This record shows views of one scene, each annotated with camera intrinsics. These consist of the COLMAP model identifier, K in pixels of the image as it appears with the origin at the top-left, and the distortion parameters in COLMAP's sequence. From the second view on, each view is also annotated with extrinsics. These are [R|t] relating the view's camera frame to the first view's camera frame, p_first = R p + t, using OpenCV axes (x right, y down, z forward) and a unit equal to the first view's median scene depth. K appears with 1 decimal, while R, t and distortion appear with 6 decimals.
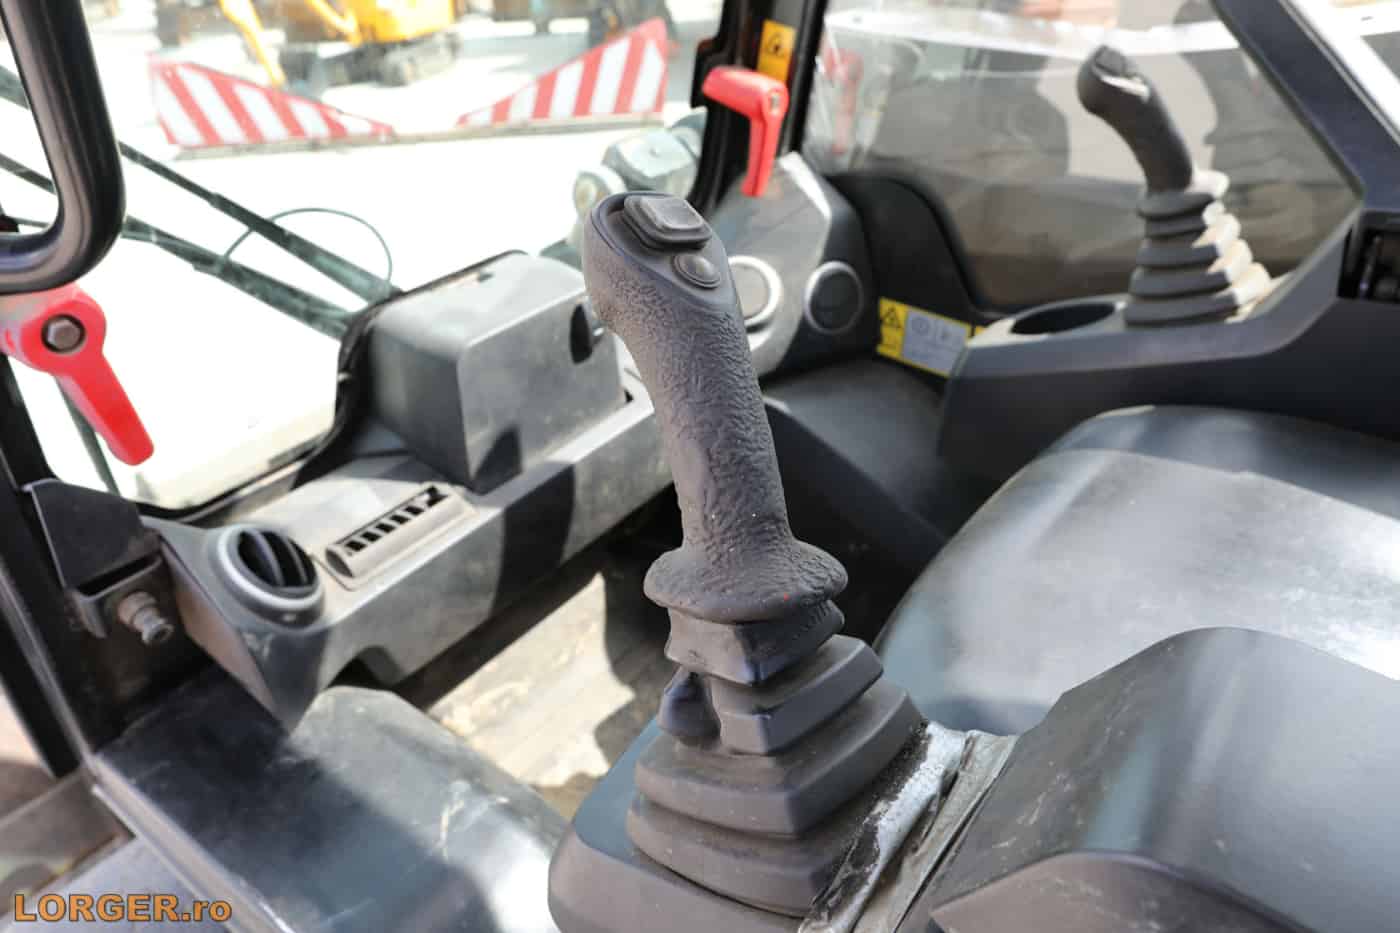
lens RADIAL K [[951.8, 0, 700.0], [0, 951.8, 466.5], [0, 0, 1]] dist [-0.006960, 0.001830]
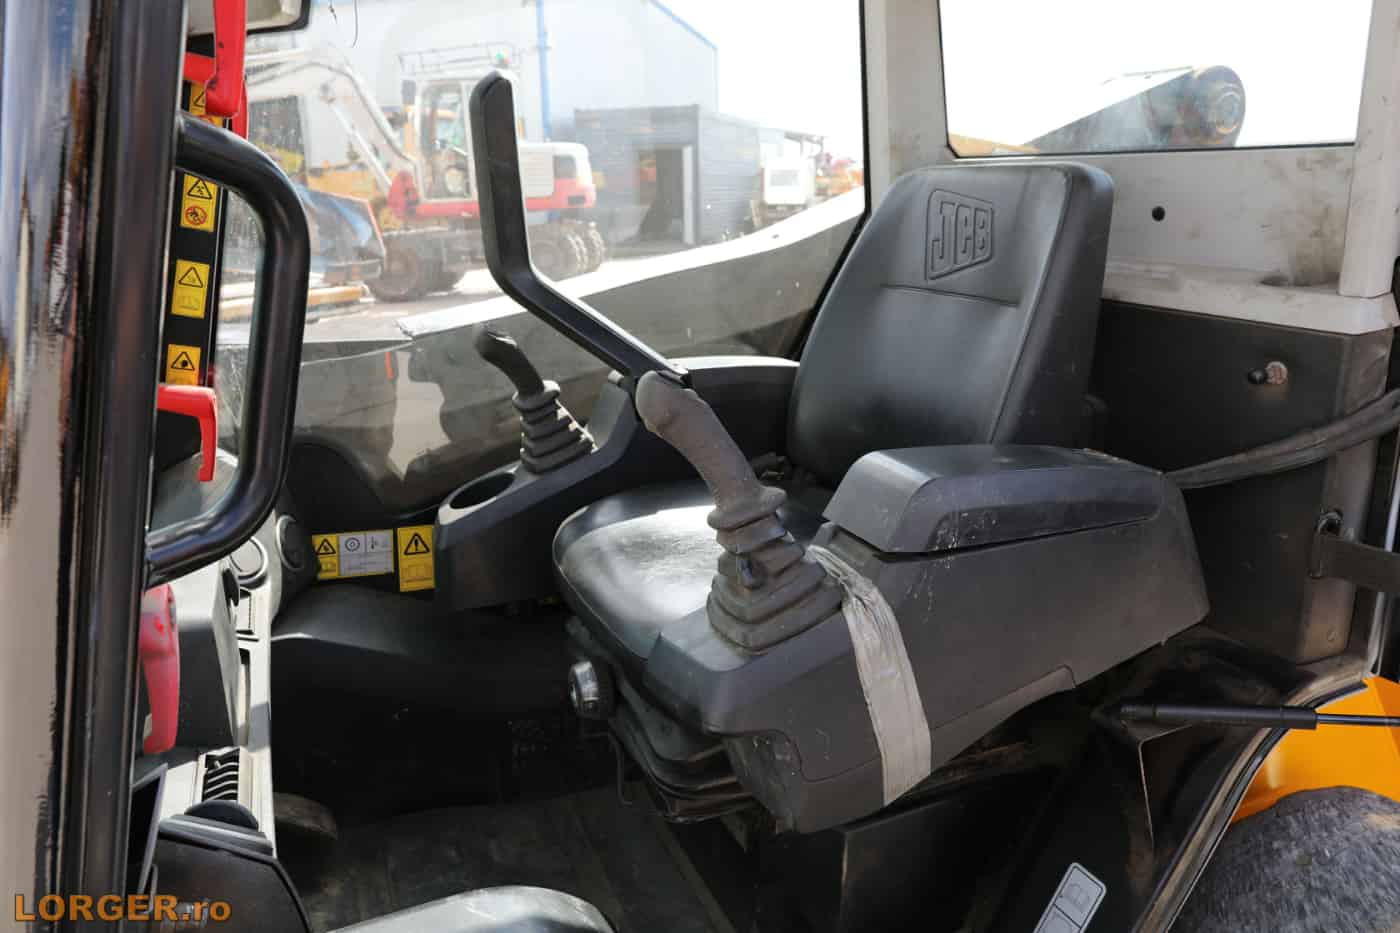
lens RADIAL K [[951.8, 0, 700.0], [0, 951.8, 466.5], [0, 0, 1]] dist [-0.006960, 0.001830]
pose [[0.542920, -0.247539, 0.802473, -0.562387], [0.454182, 0.890310, -0.032646, 0.011883], [-0.706369, 0.382194, 0.595795, -0.127414]]
